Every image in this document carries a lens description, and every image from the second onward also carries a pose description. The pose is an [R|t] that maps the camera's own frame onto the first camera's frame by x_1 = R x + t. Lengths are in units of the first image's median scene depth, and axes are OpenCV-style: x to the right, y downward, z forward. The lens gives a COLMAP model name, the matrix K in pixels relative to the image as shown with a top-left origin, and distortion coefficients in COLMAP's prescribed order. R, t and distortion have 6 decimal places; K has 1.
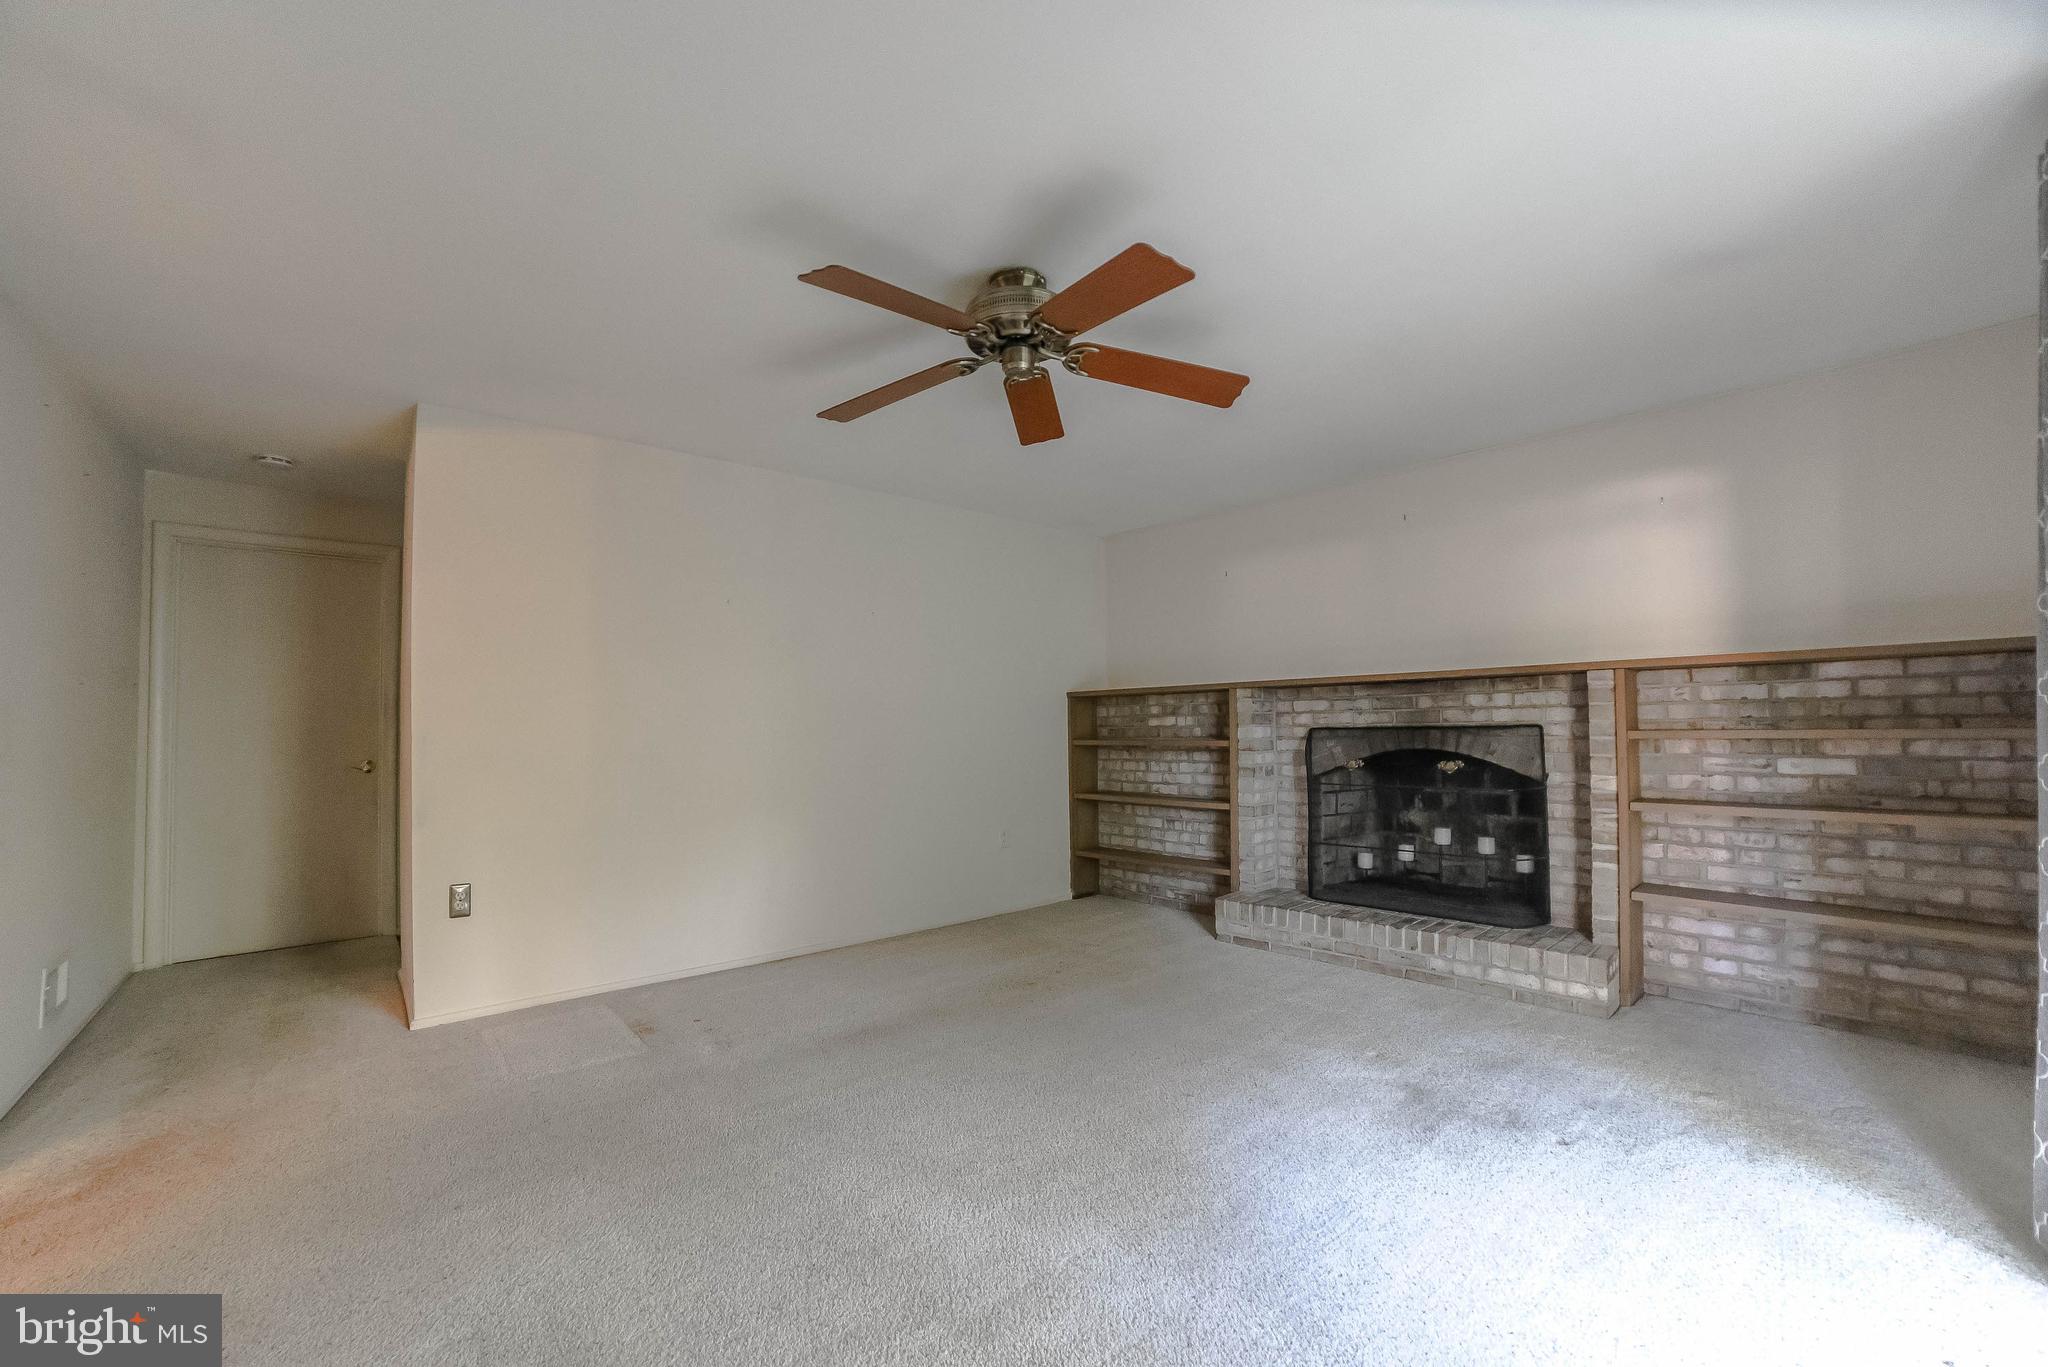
lens RADIAL K [[830.0, 0, 1023.4], [0, 830.0, 705.5], [0, 0, 1]] dist [-0.097854, 0.038859]
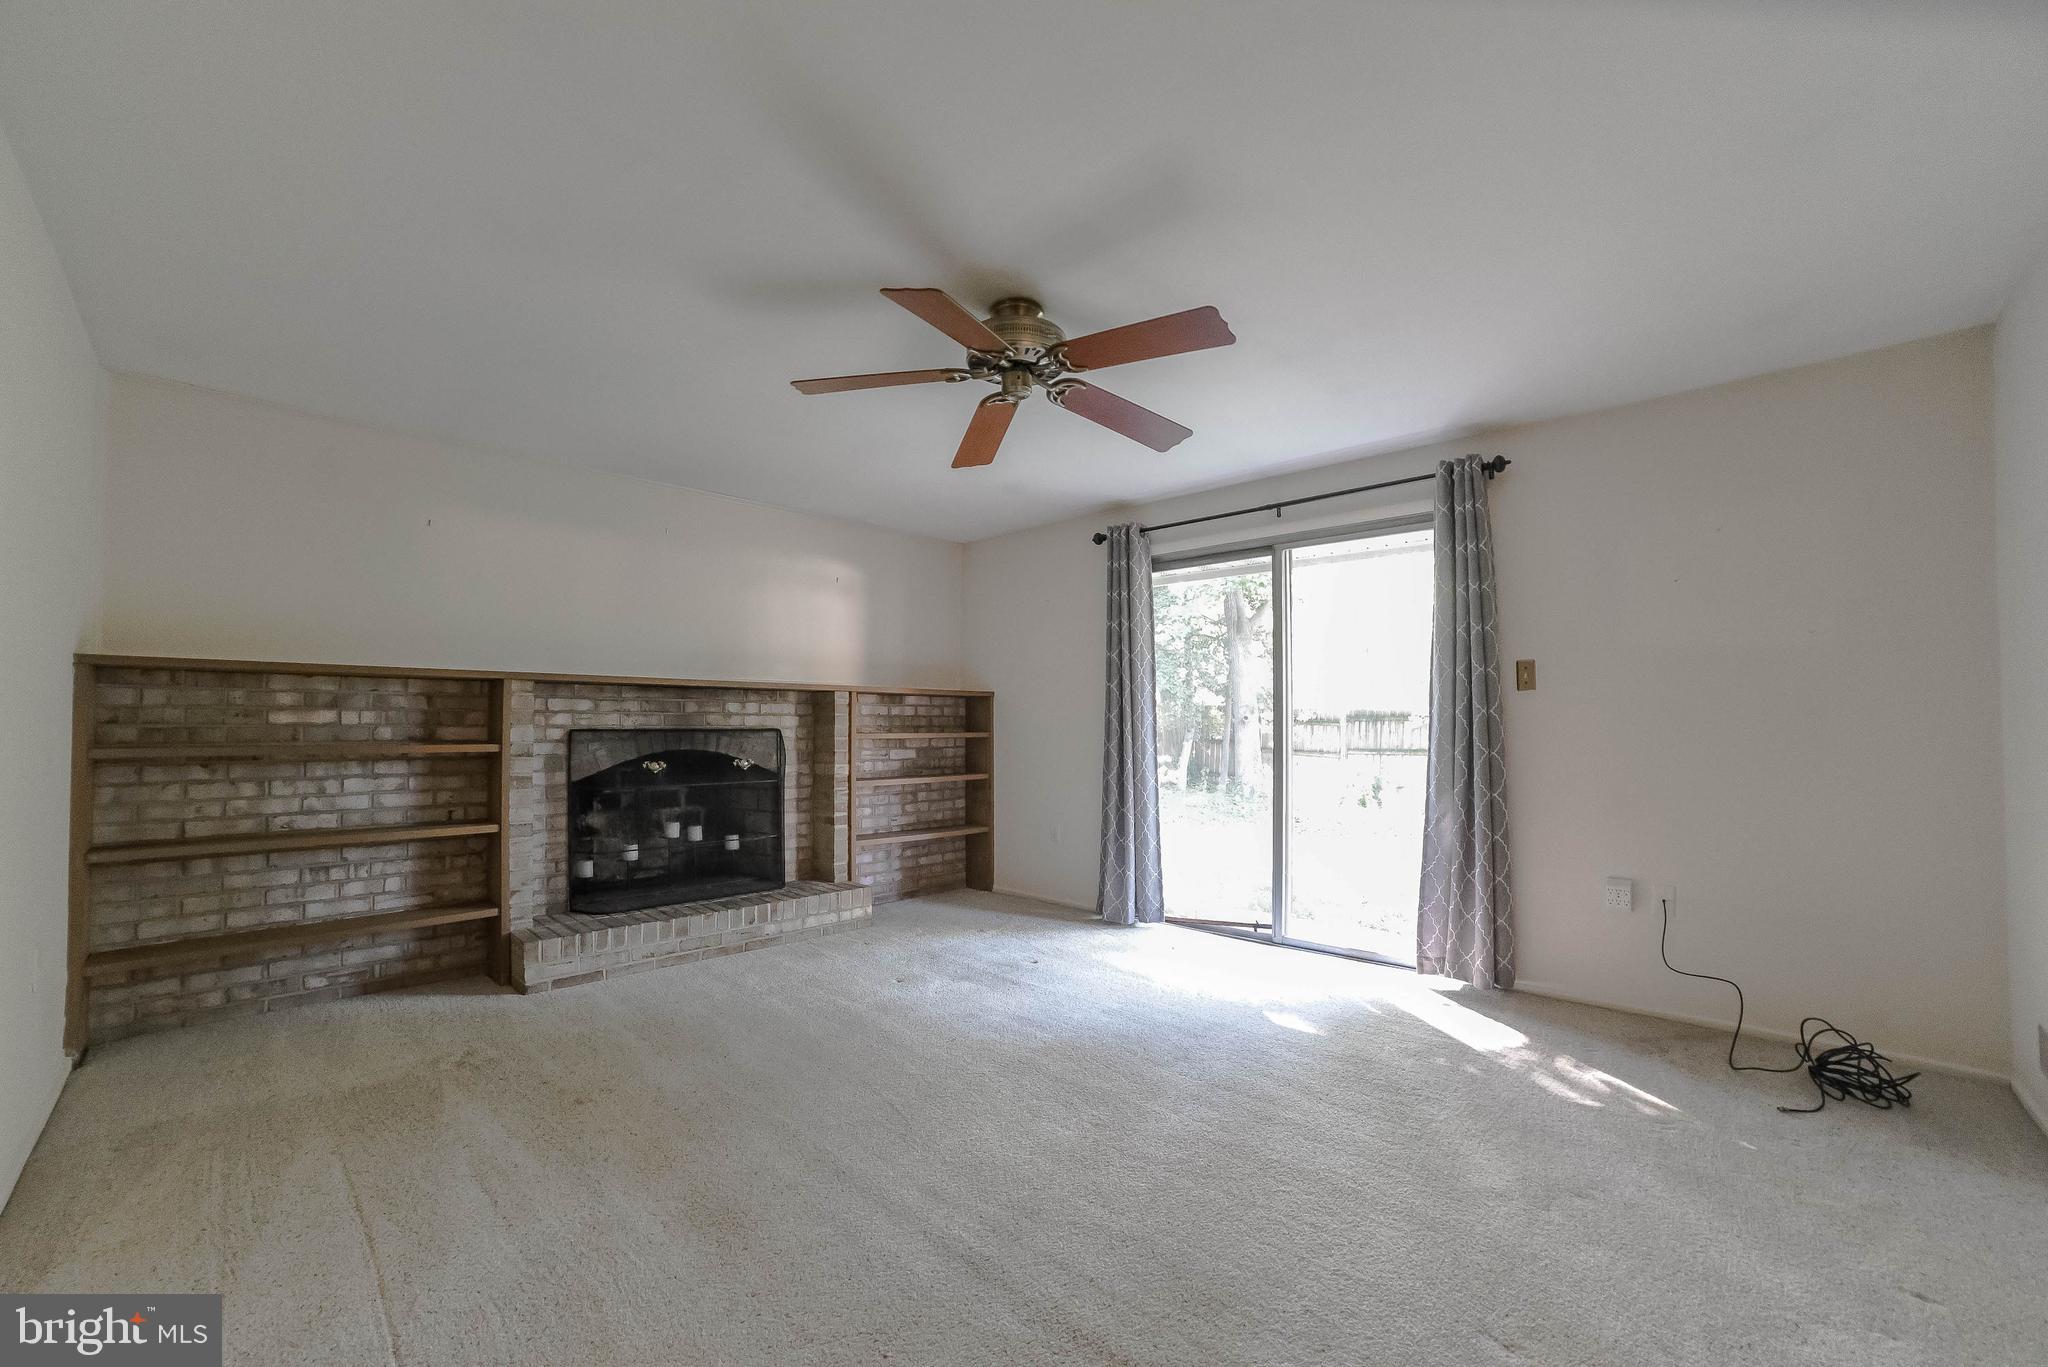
lens RADIAL K [[830.0, 0, 1023.4], [0, 830.0, 705.5], [0, 0, 1]] dist [-0.097854, 0.038859]
pose [[-0.091278, 0.038876, 0.995066, -0.578212], [-0.025236, 0.998826, -0.041337, 0.025279], [-0.995506, -0.028884, -0.090190, 0.586942]]
